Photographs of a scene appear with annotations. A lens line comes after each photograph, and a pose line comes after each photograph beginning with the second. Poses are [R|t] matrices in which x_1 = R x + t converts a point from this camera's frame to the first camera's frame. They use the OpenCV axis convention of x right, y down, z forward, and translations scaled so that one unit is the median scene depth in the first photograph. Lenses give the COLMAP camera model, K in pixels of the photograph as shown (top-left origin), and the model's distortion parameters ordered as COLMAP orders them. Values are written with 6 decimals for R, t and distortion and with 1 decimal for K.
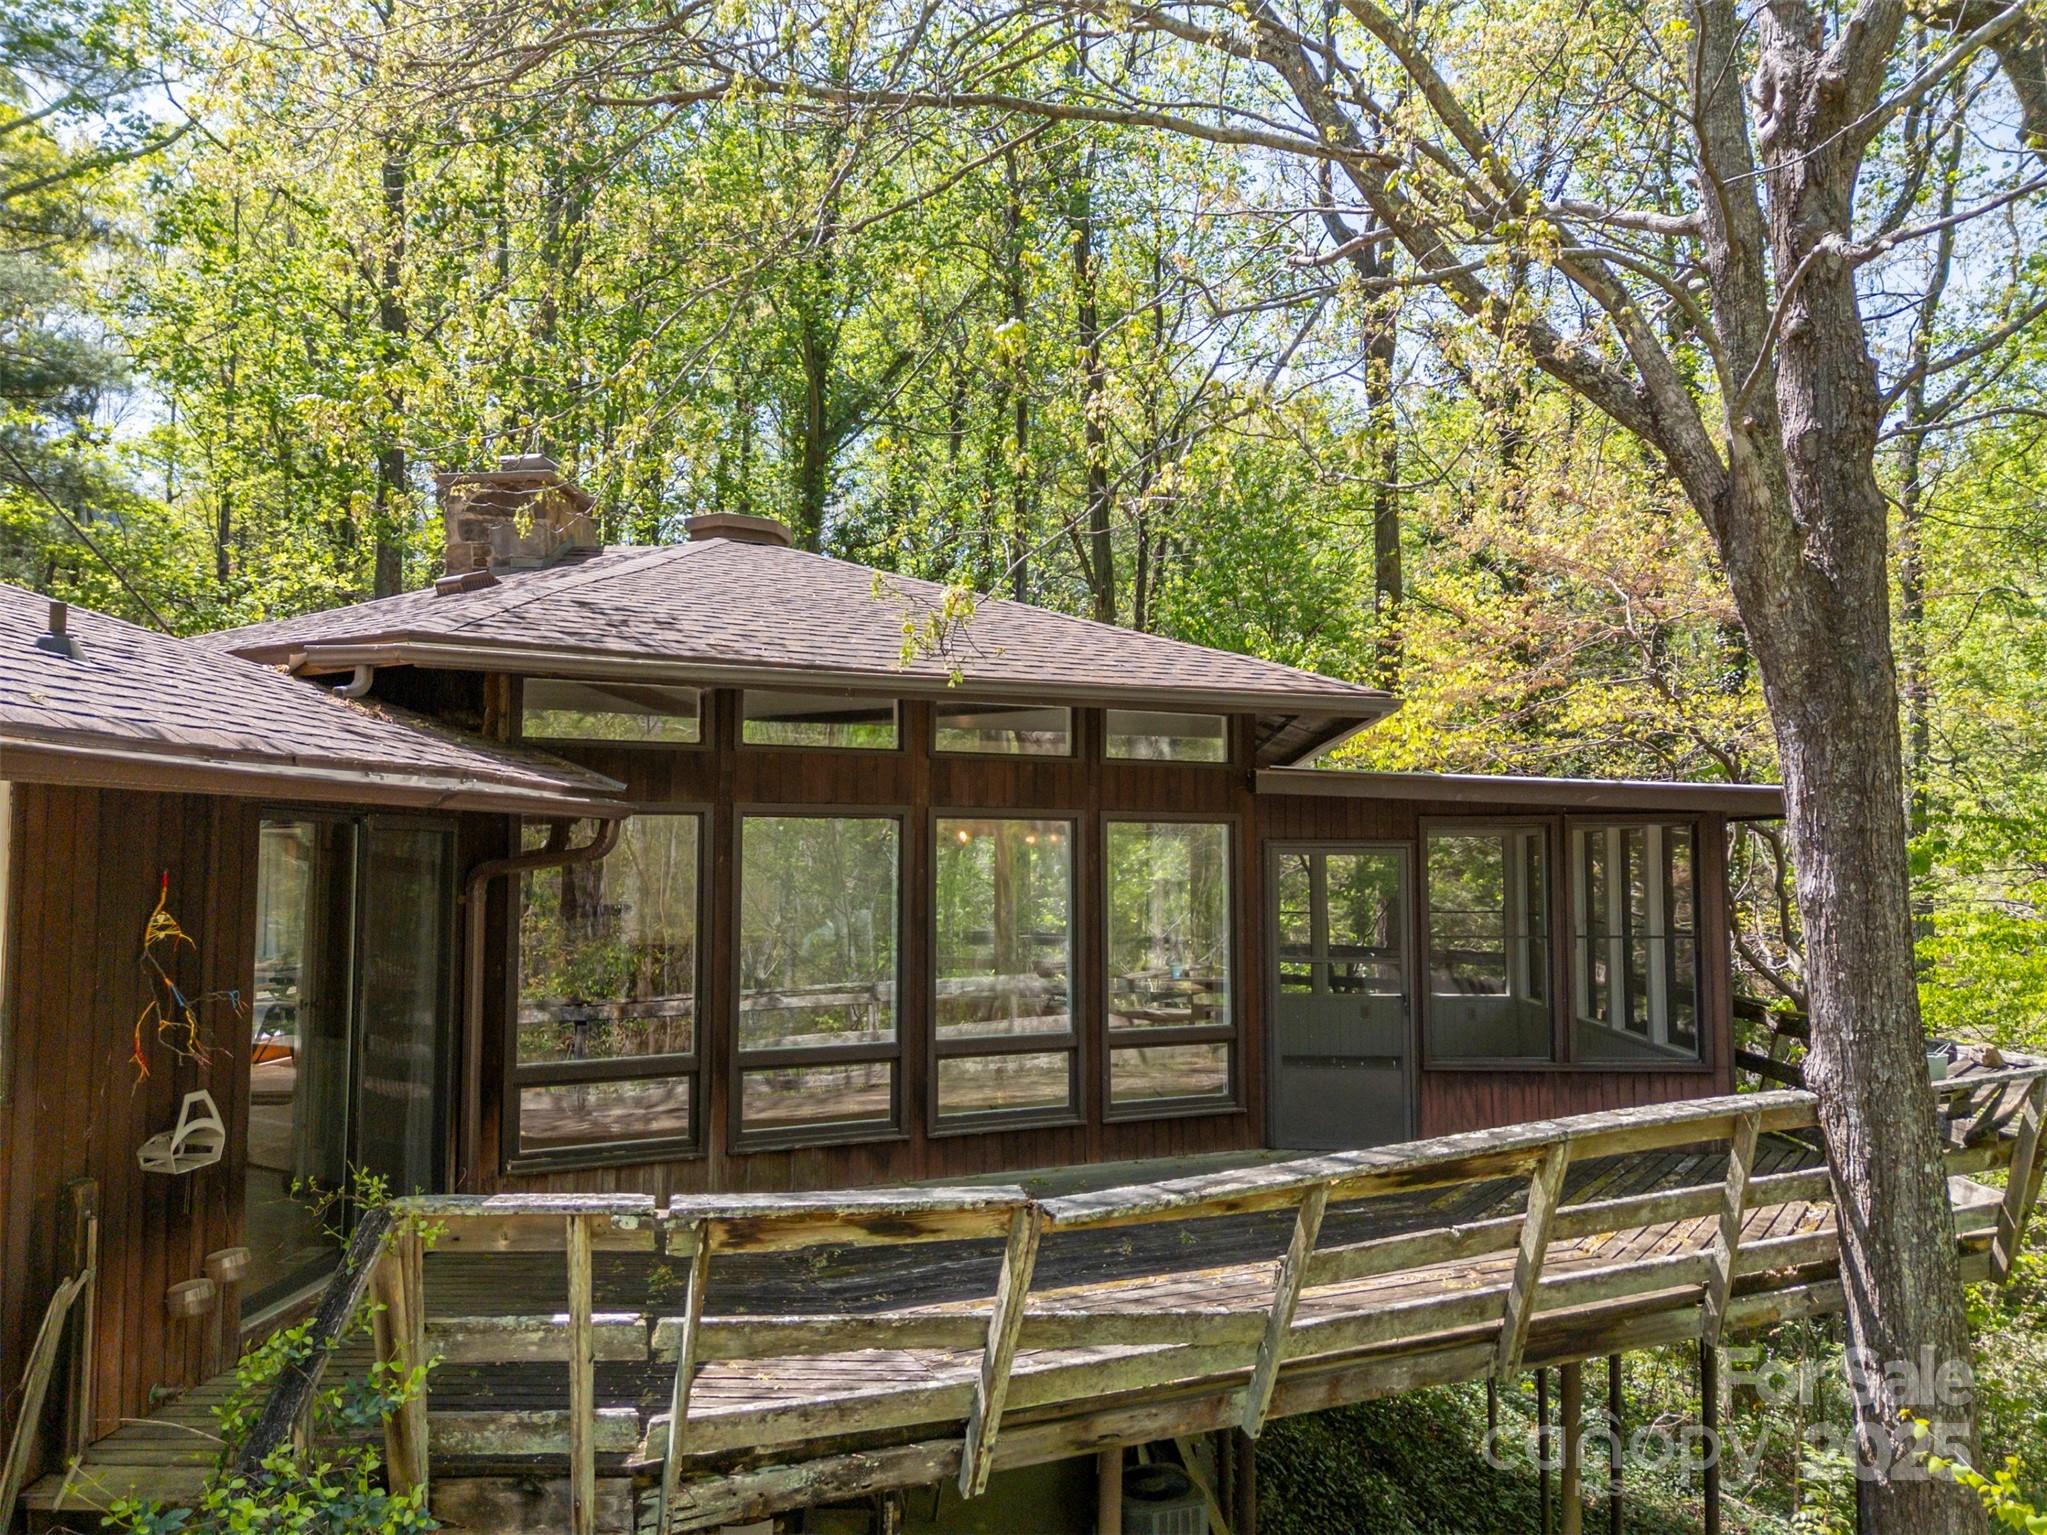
lens RADIAL K [[1468.8, 0, 1023.5], [0, 1468.8, 767.5], [0, 0, 1]] dist [0.005588, -0.000942]
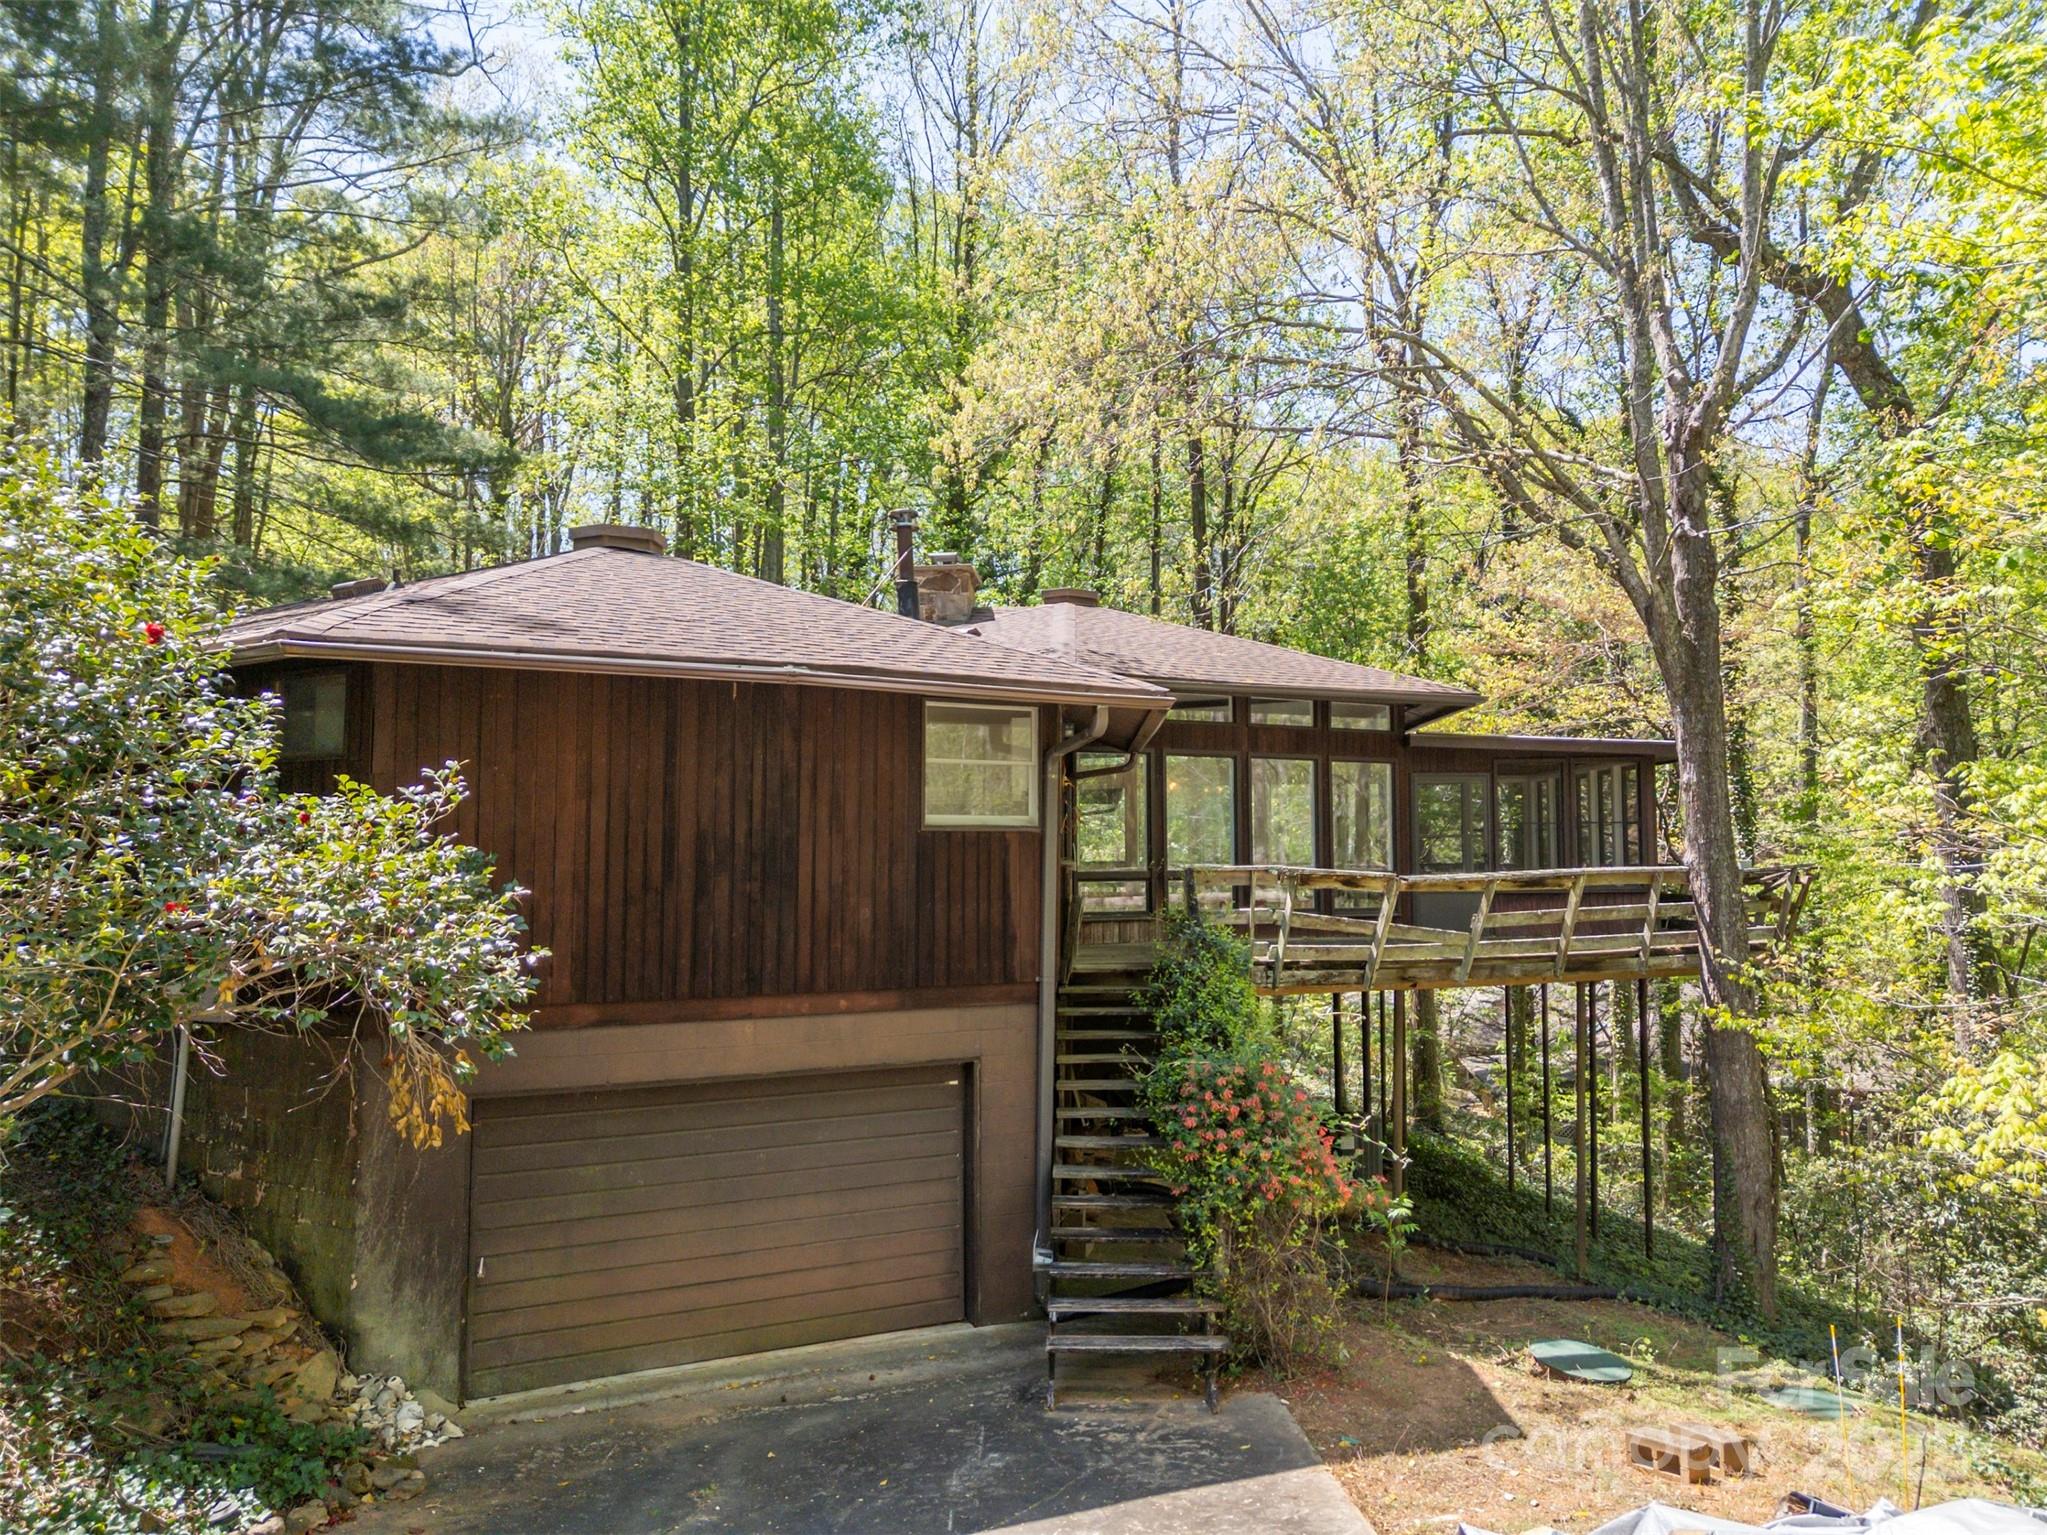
lens RADIAL K [[1405.1, 0, 1023.5], [0, 1405.1, 767.5], [0, 0, 1]] dist [0.000750, 0.000292]
pose [[0.999928, 0.000203, 0.012031, -0.384671], [-0.000243, 0.999994, 0.003320, 0.042170], [-0.012031, -0.003323, 0.999922, -0.865619]]
